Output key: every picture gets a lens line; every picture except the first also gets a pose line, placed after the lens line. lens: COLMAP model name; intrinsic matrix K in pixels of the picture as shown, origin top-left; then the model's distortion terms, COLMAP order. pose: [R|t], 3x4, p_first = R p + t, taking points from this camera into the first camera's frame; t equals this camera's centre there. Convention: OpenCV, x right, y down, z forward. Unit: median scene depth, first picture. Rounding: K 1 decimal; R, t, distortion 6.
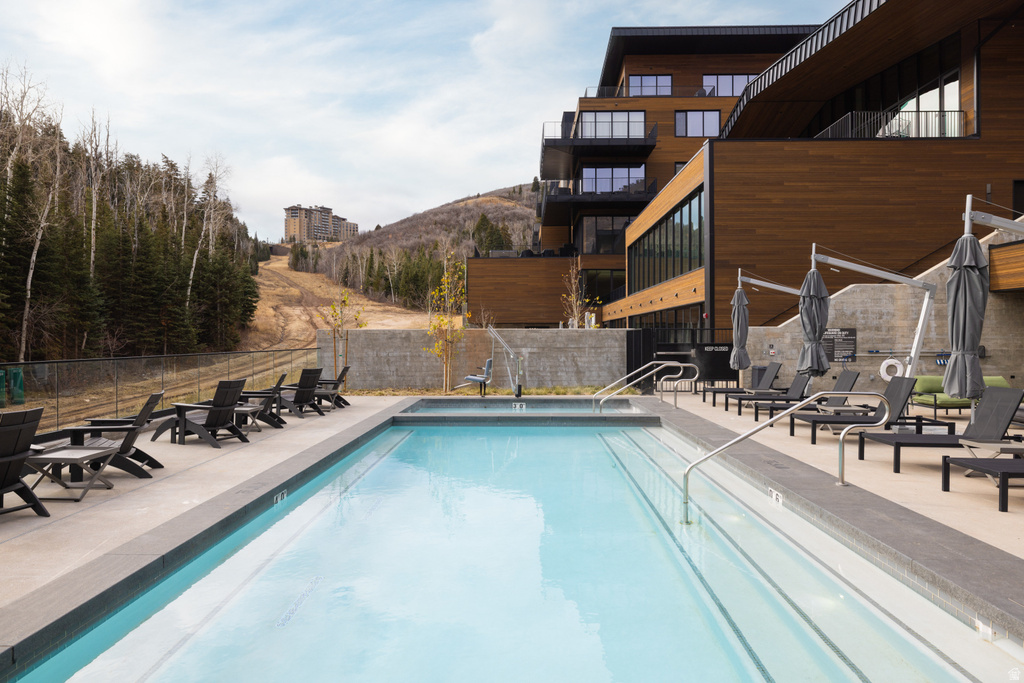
lens RADIAL K [[619.0, 0, 511.1], [0, 619.0, 340.7], [0, 0, 1]] dist [-0.000124, -0.000028]
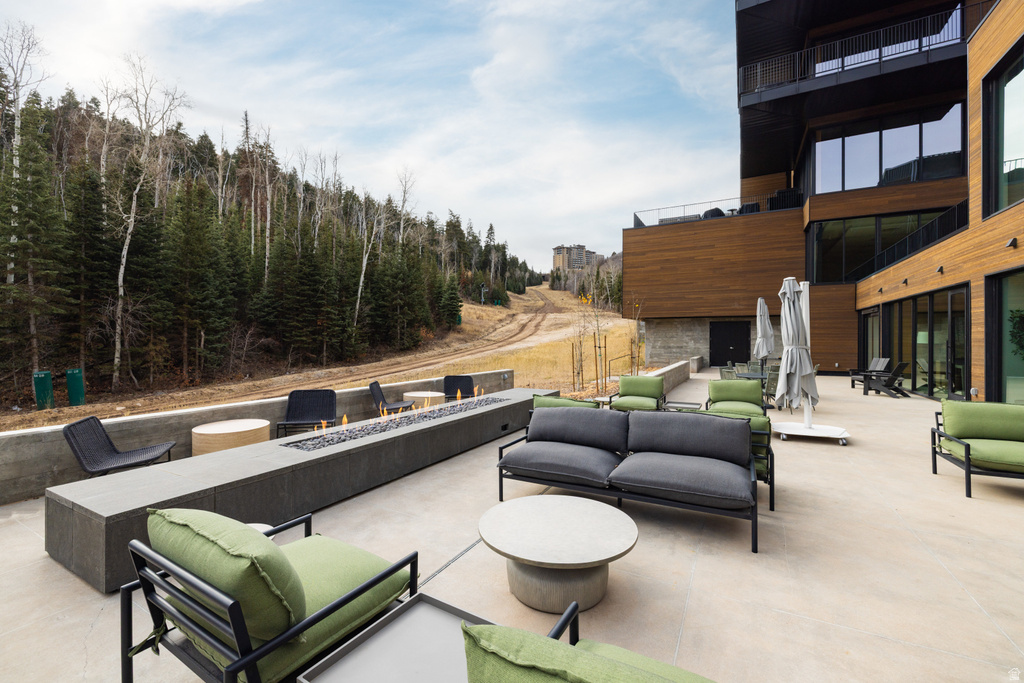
lens RADIAL K [[419.2, 0, 514.6], [0, 419.2, 339.5], [0, 0, 1]] dist [-0.002140, -0.000043]
pose [[0.883501, 0.004666, -0.468406, 0.048957], [-0.006860, 0.999972, -0.002979, -0.000882], [0.468379, 0.005845, 0.883508, 0.495196]]
